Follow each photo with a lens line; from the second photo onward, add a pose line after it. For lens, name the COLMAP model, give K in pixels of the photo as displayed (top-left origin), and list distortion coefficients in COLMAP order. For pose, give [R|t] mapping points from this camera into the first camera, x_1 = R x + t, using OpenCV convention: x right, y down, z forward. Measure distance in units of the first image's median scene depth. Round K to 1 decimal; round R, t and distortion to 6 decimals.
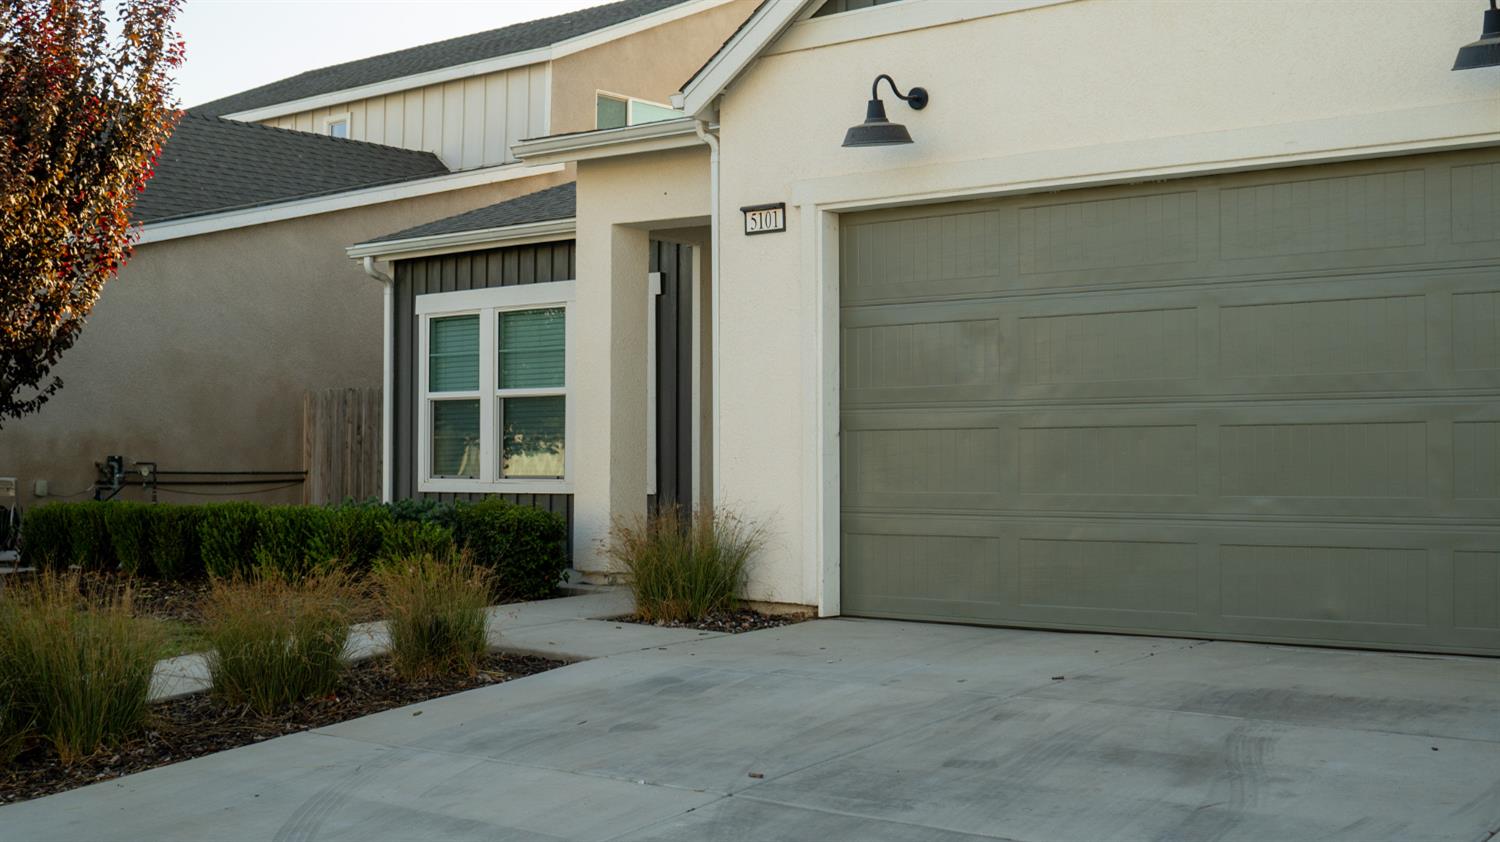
lens RADIAL K [[1861.3, 0, 761.5], [0, 1861.3, 415.5], [0, 0, 1]] dist [-0.077976, 0.000000]
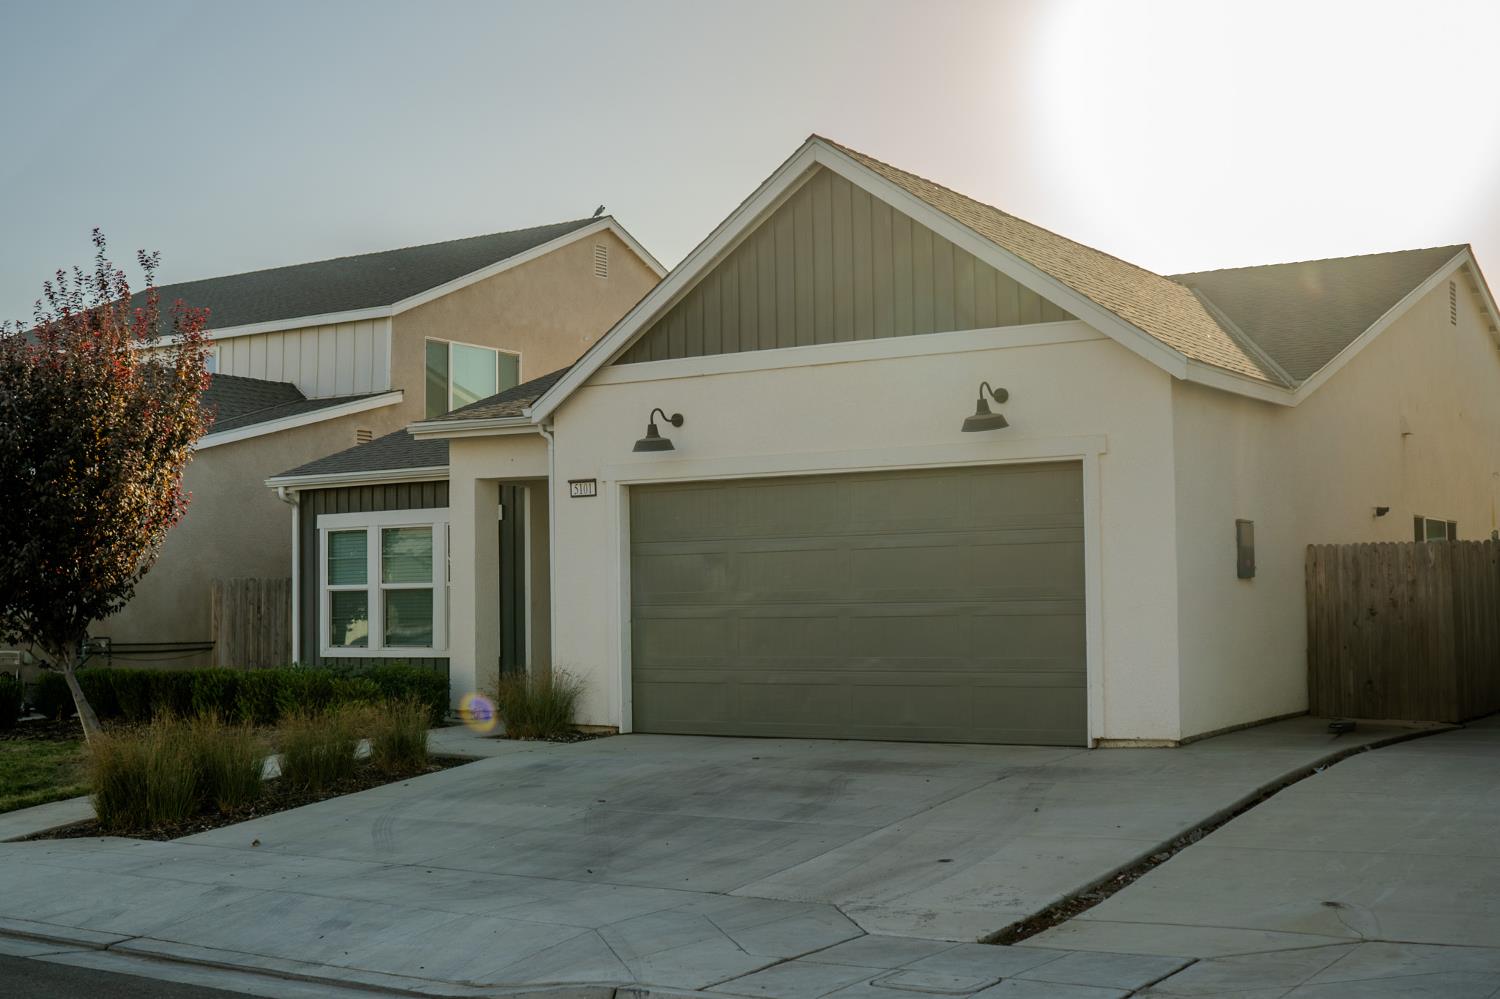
lens RADIAL K [[1912.1, 0, 747.1], [0, 1912.1, 508.9], [0, 0, 1]] dist [-0.069529, 0.000000]
pose [[0.992782, -0.006025, 0.119783, -0.055994], [0.009292, 0.999599, -0.026734, -0.041758], [-0.119574, 0.027654, 0.992440, -0.665783]]
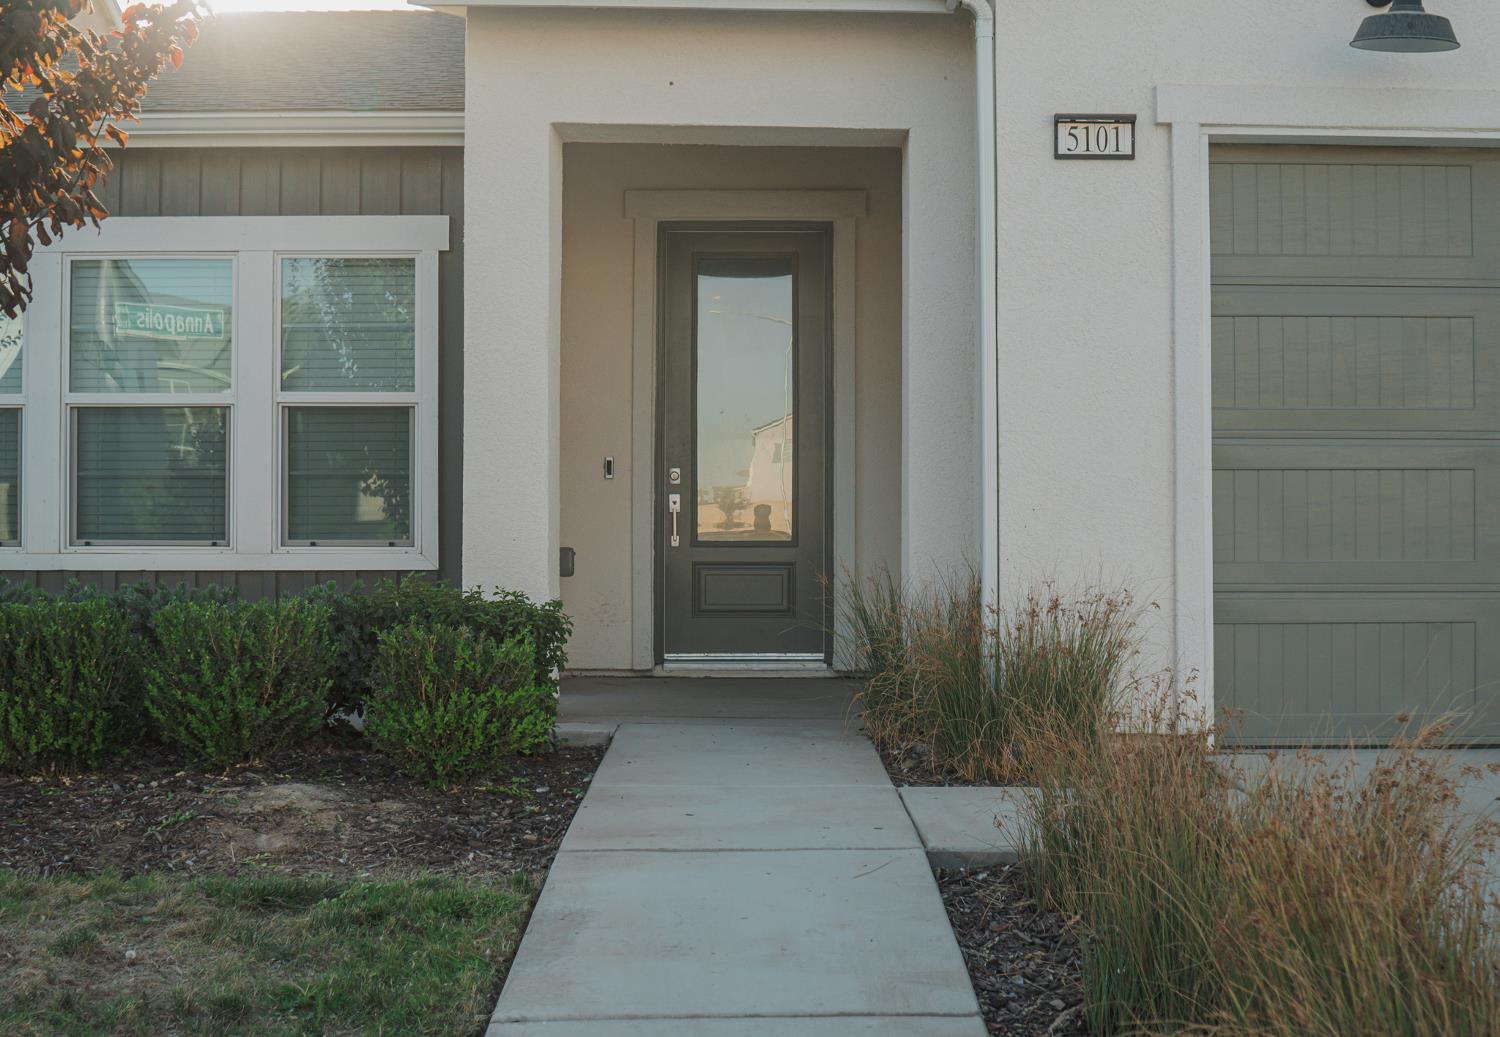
lens RADIAL K [[1776.8, 0, 746.3], [0, 1776.8, 516.4], [0, 0, 1]] dist [-0.065195, 0.000000]
pose [[0.772802, 0.009924, 0.634569, -0.476402], [-0.018347, 0.999809, 0.006707, 0.023315], [-0.634381, -0.016825, 0.772837, 0.603331]]
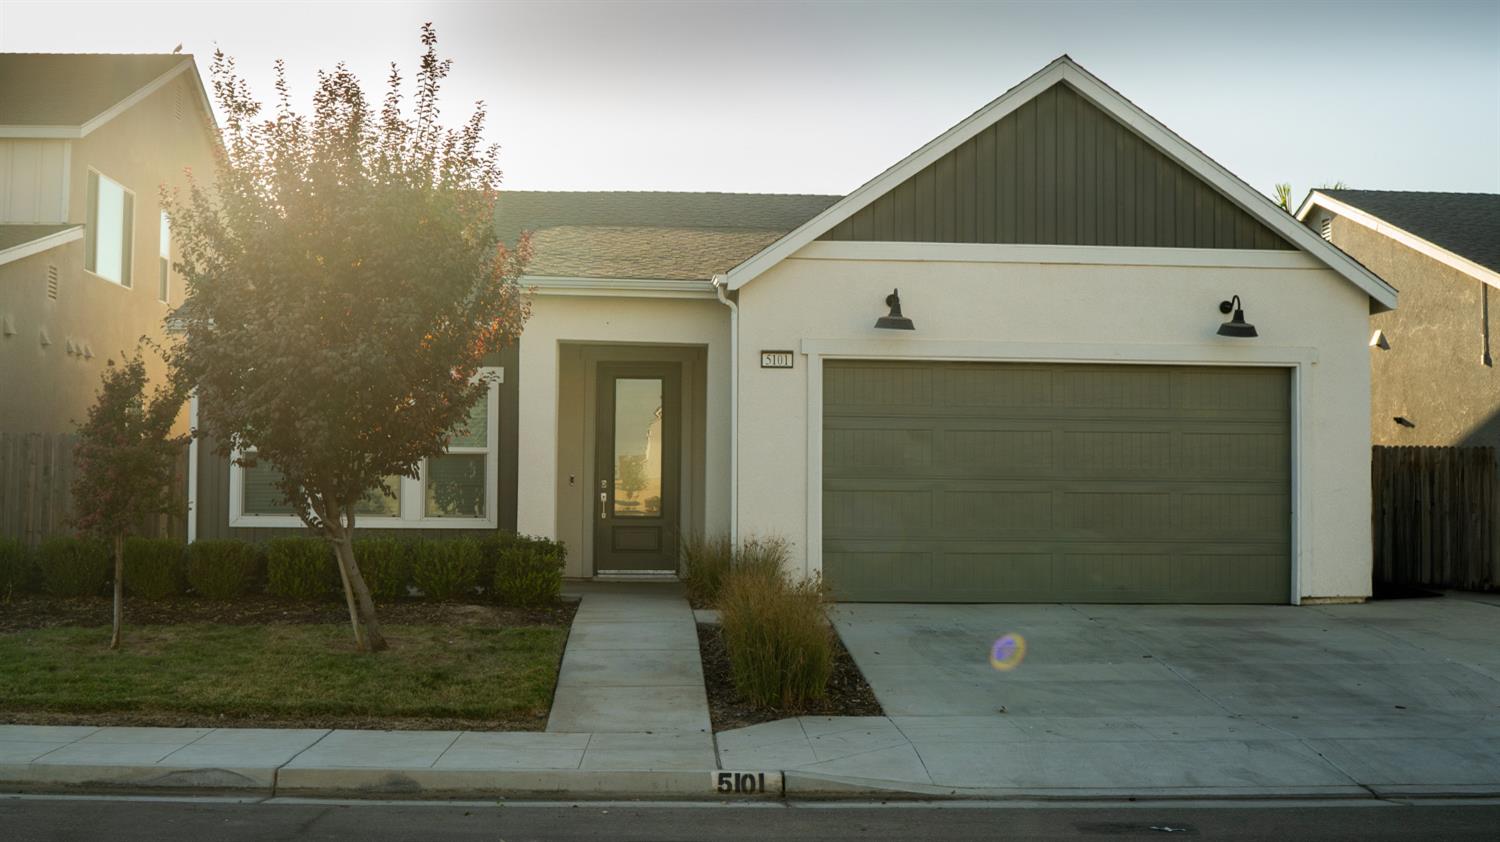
lens RADIAL K [[1861.3, 0, 756.3], [0, 1861.3, 423.6], [0, 0, 1]] dist [-0.077976, 0.000000]
pose [[0.732267, 0.036690, 0.680028, -1.114712], [-0.027518, 0.999326, -0.024285, -0.009319], [-0.680461, -0.000930, 0.732783, -0.178440]]
